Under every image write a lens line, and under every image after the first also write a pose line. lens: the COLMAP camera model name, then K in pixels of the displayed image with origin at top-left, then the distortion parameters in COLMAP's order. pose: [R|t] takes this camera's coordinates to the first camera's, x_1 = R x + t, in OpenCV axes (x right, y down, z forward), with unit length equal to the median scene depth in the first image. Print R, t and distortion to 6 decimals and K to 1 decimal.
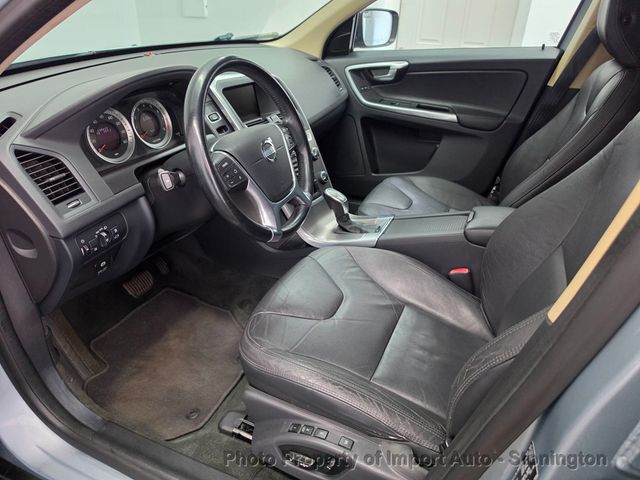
lens RADIAL K [[443.7, 0, 318.1], [0, 443.7, 243.2], [0, 0, 1]] dist [0.042577, -0.052867]
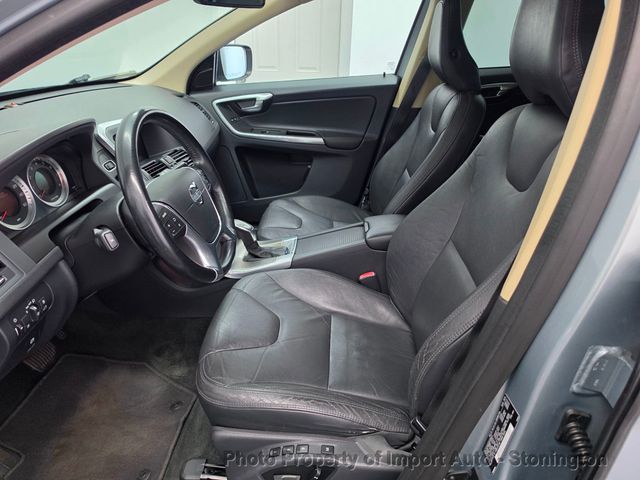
lens RADIAL K [[443.7, 0, 308.4], [0, 443.7, 244.0], [0, 0, 1]] dist [0.042577, -0.052867]
pose [[0.936648, -0.164378, 0.309307, -0.163815], [0.176227, 0.984293, -0.010562, -0.031122], [-0.302712, 0.064401, 0.950904, -0.039967]]
